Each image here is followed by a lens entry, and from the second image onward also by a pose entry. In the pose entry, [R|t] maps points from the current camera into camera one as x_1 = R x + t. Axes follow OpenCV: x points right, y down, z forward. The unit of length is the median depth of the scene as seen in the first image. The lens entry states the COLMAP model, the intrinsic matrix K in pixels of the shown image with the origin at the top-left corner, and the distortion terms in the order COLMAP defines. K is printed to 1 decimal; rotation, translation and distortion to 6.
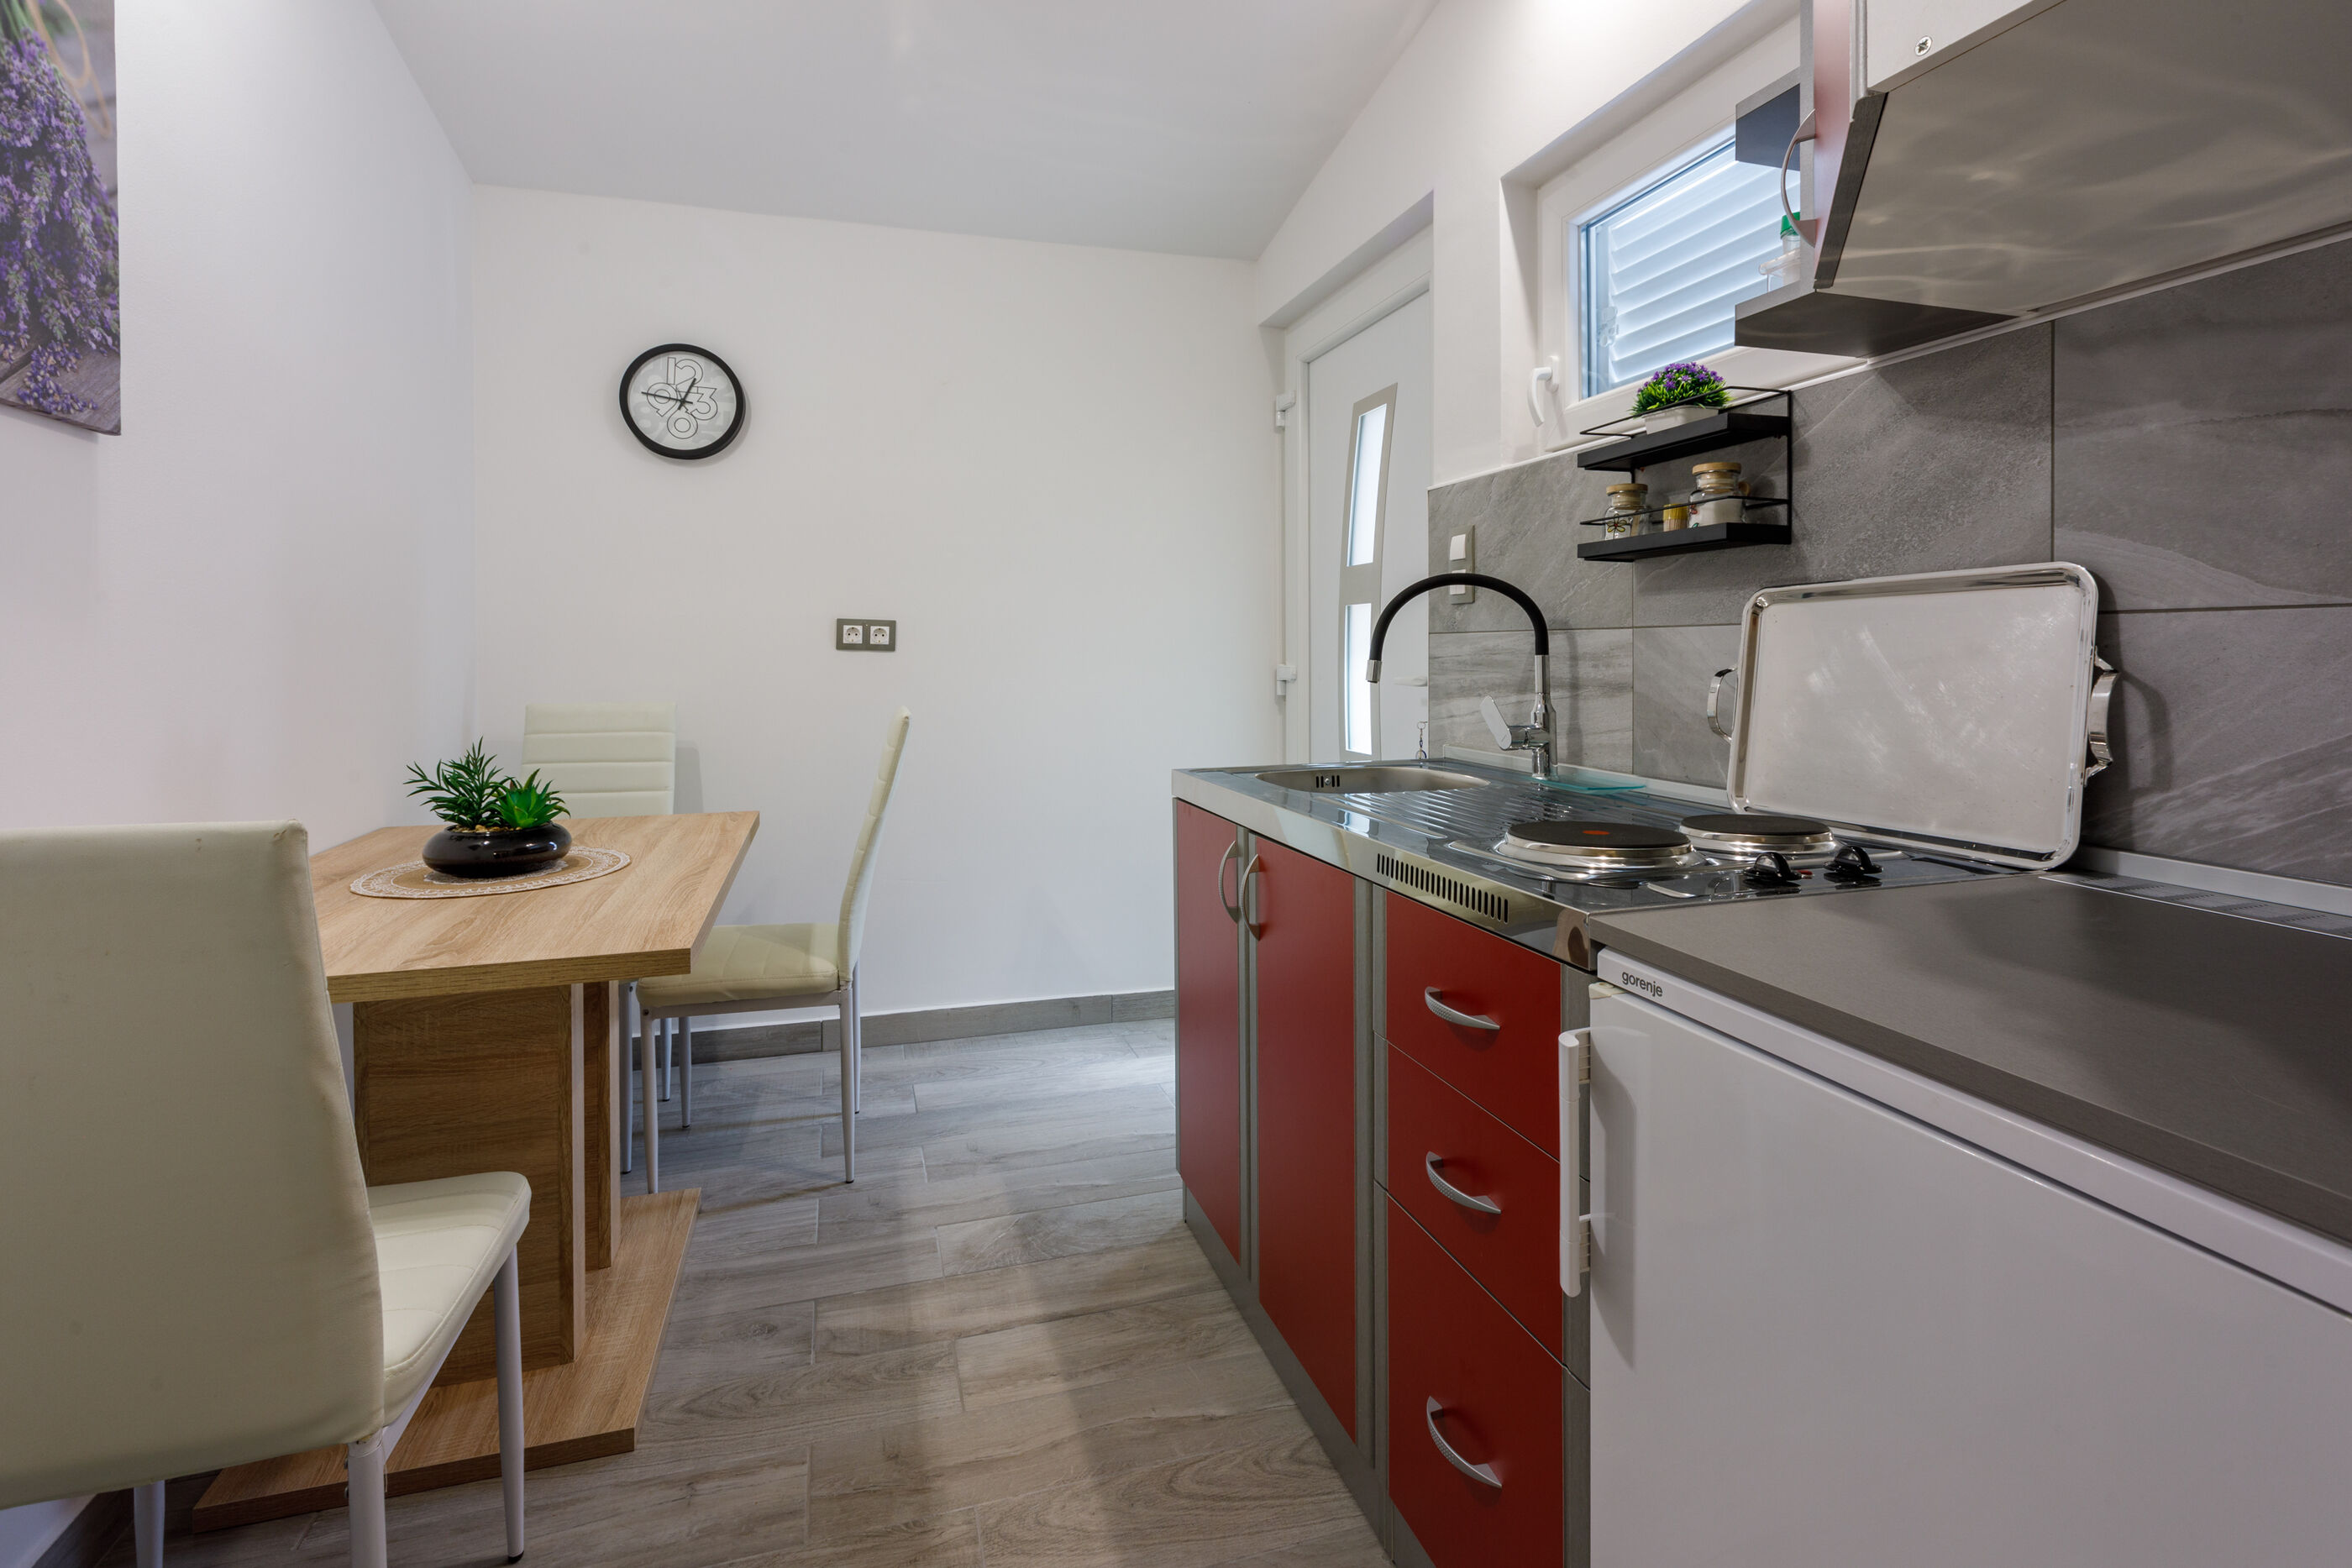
lens RADIAL K [[1060.3, 0, 1150.7], [0, 1060.3, 631.1], [0, 0, 1]] dist [-0.001505, 0.000267]
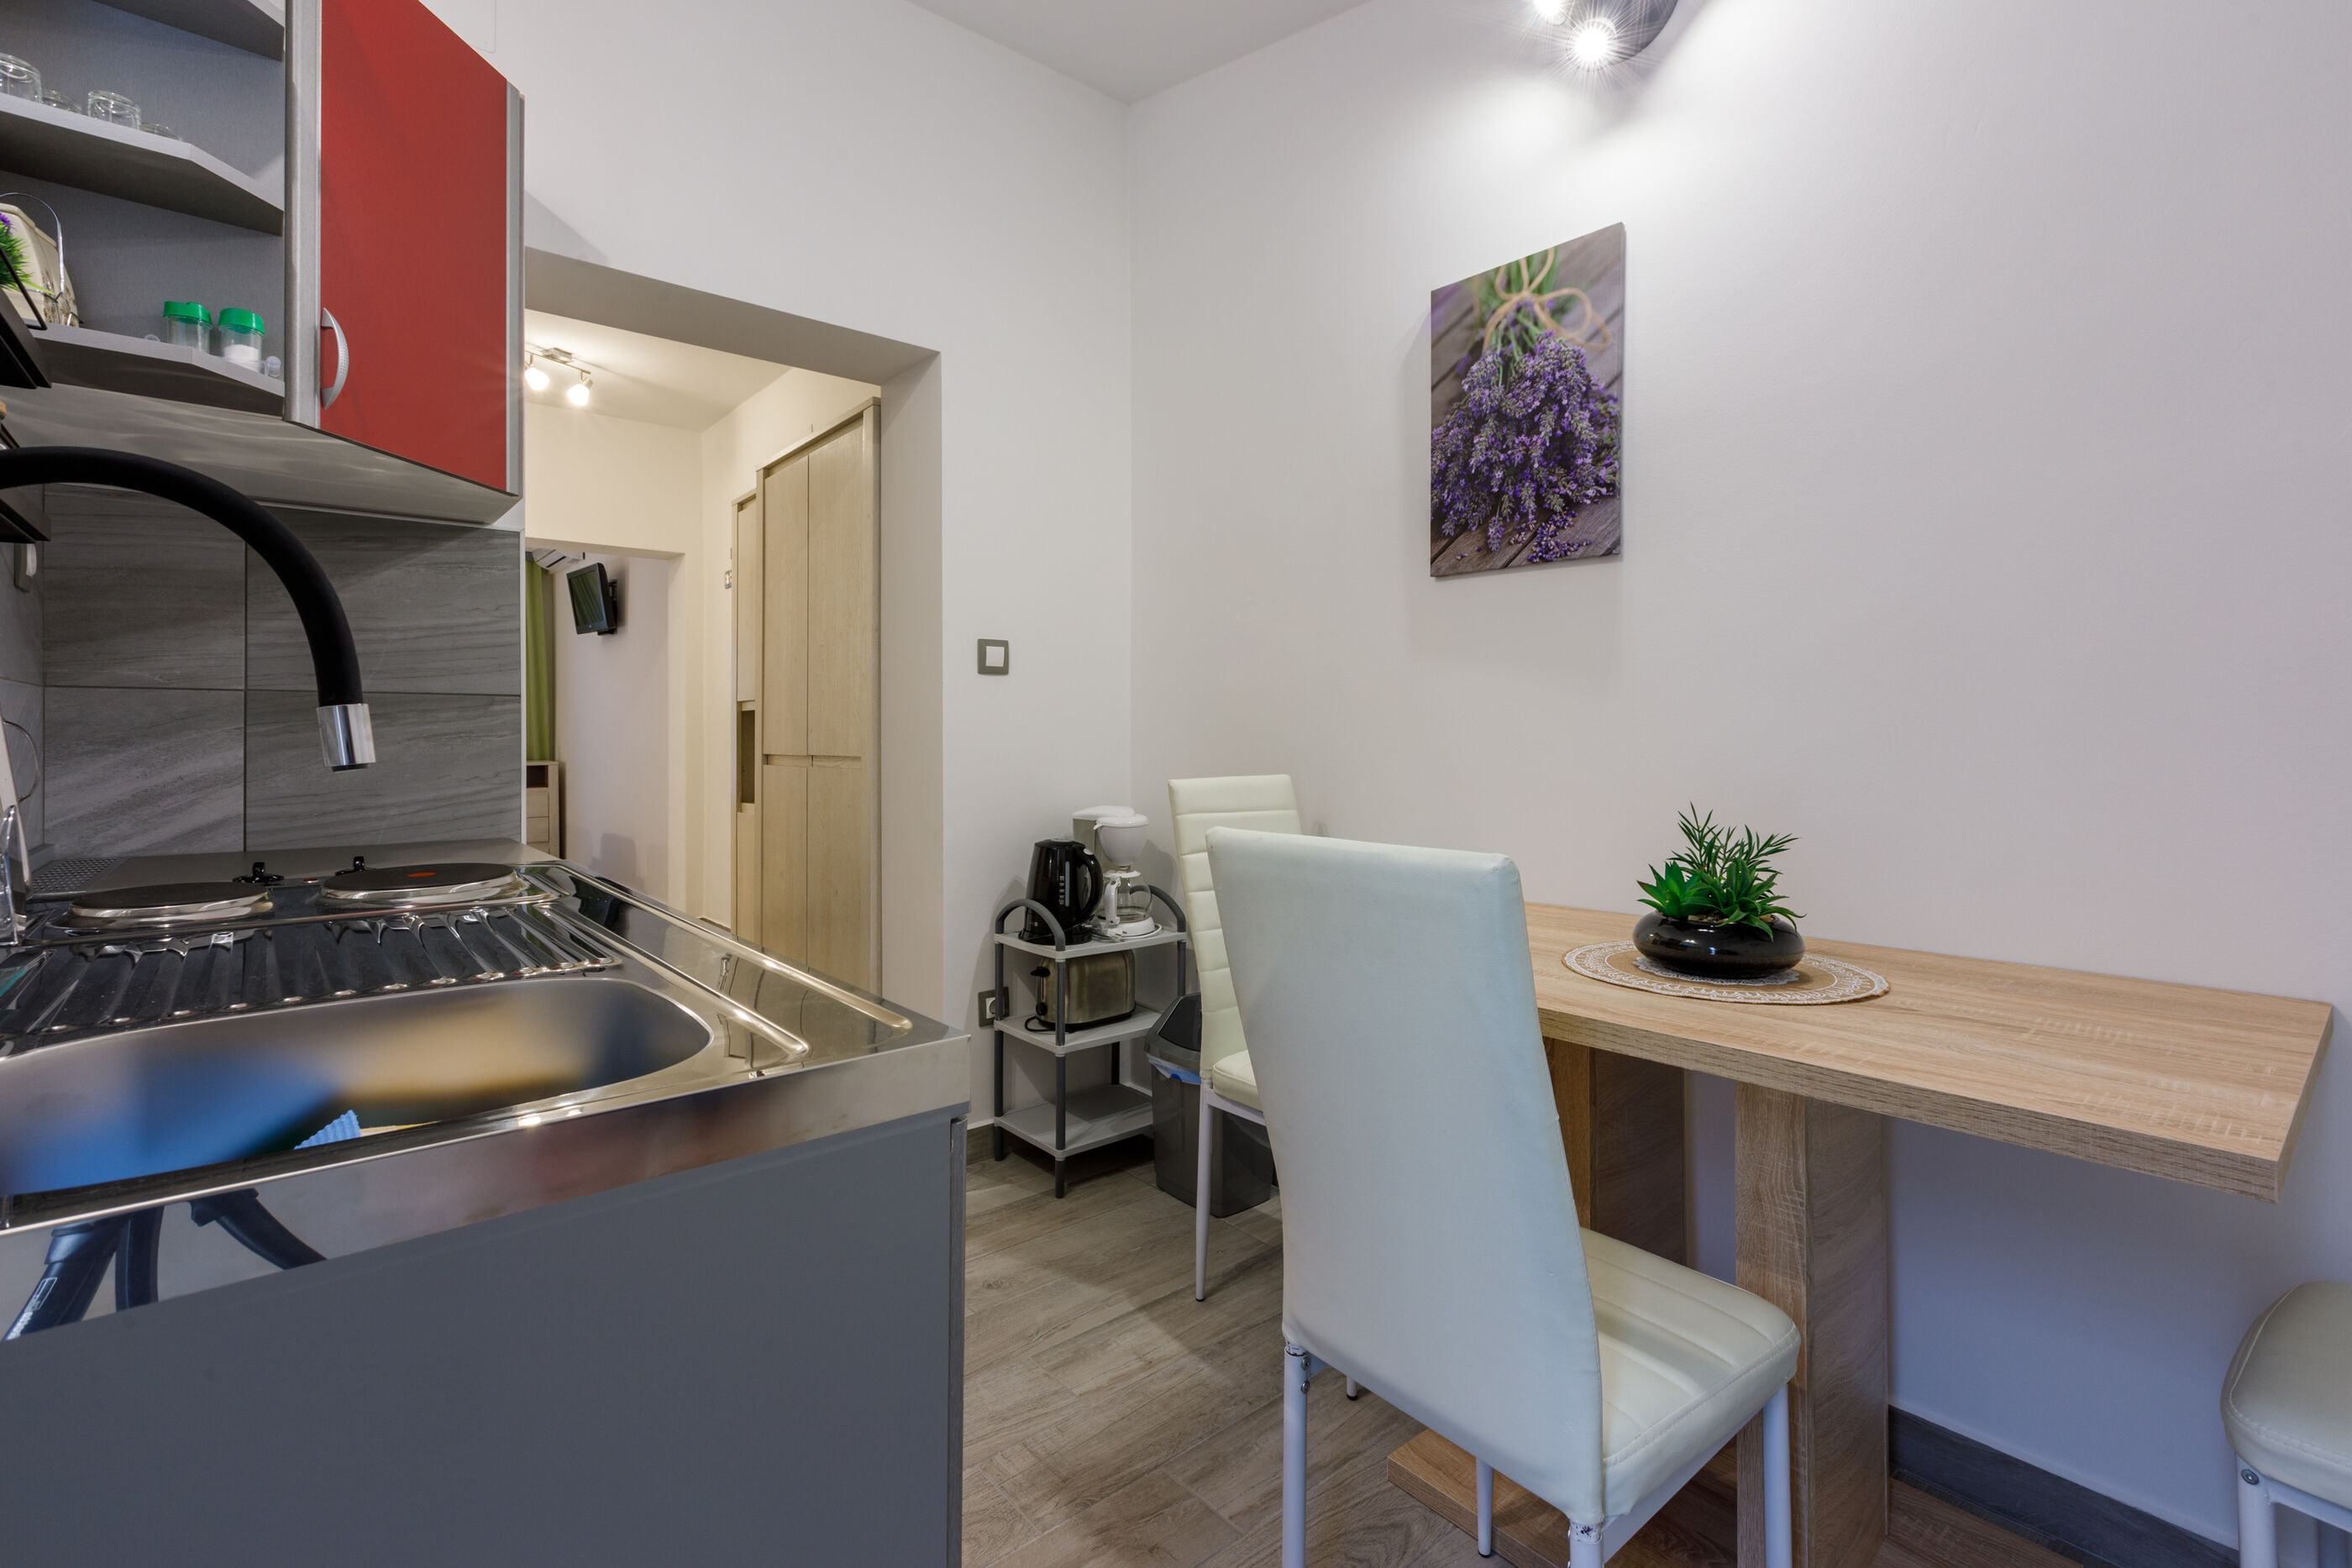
lens RADIAL K [[1074.3, 0, 1135.4], [0, 1074.3, 724.5], [0, 0, 1]] dist [-0.000353, 0.000158]
pose [[-0.924267, 0.002407, -0.381740, 0.139637], [0.011506, 0.999701, -0.021553, 0.058687], [0.381574, -0.024313, -0.924019, 1.915596]]
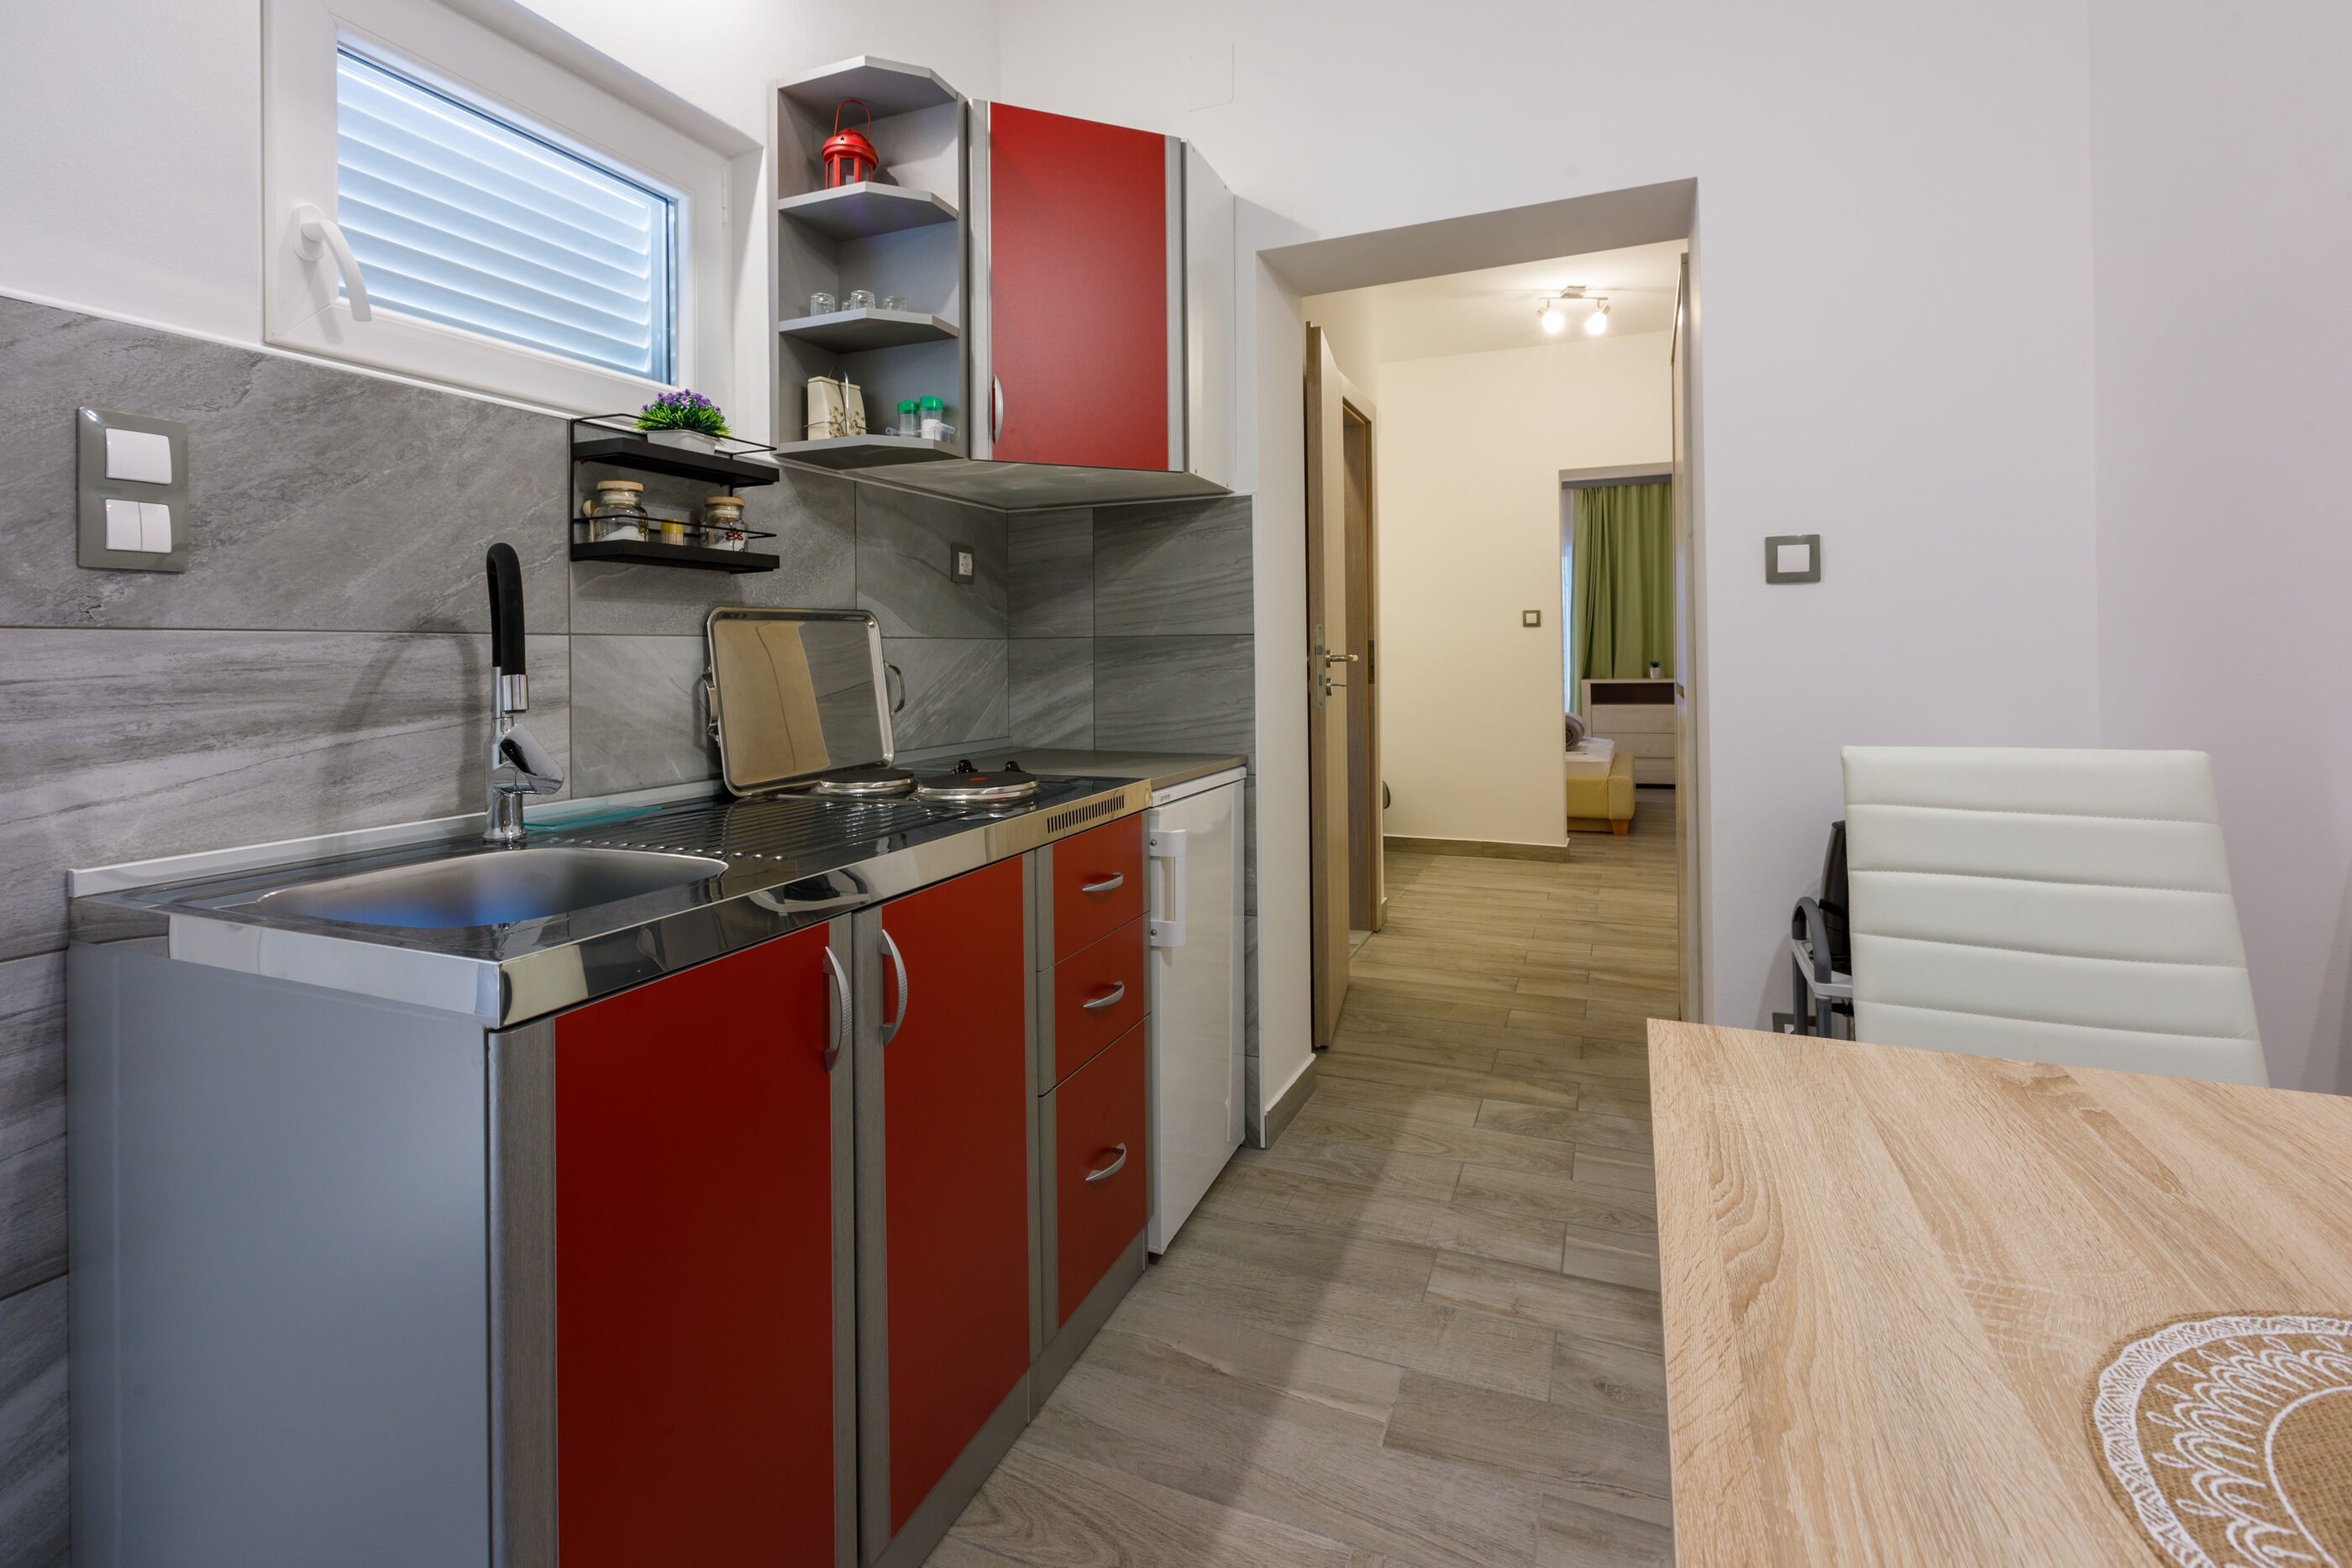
lens RADIAL K [[1060.3, 0, 1150.7], [0, 1060.3, 631.1], [0, 0, 1]] dist [-0.001505, 0.000267]
pose [[-0.763382, 0.027978, 0.645341, -0.595225], [0.005079, 0.999291, -0.037315, 0.035911], [-0.645928, -0.025208, -0.762982, 1.651615]]
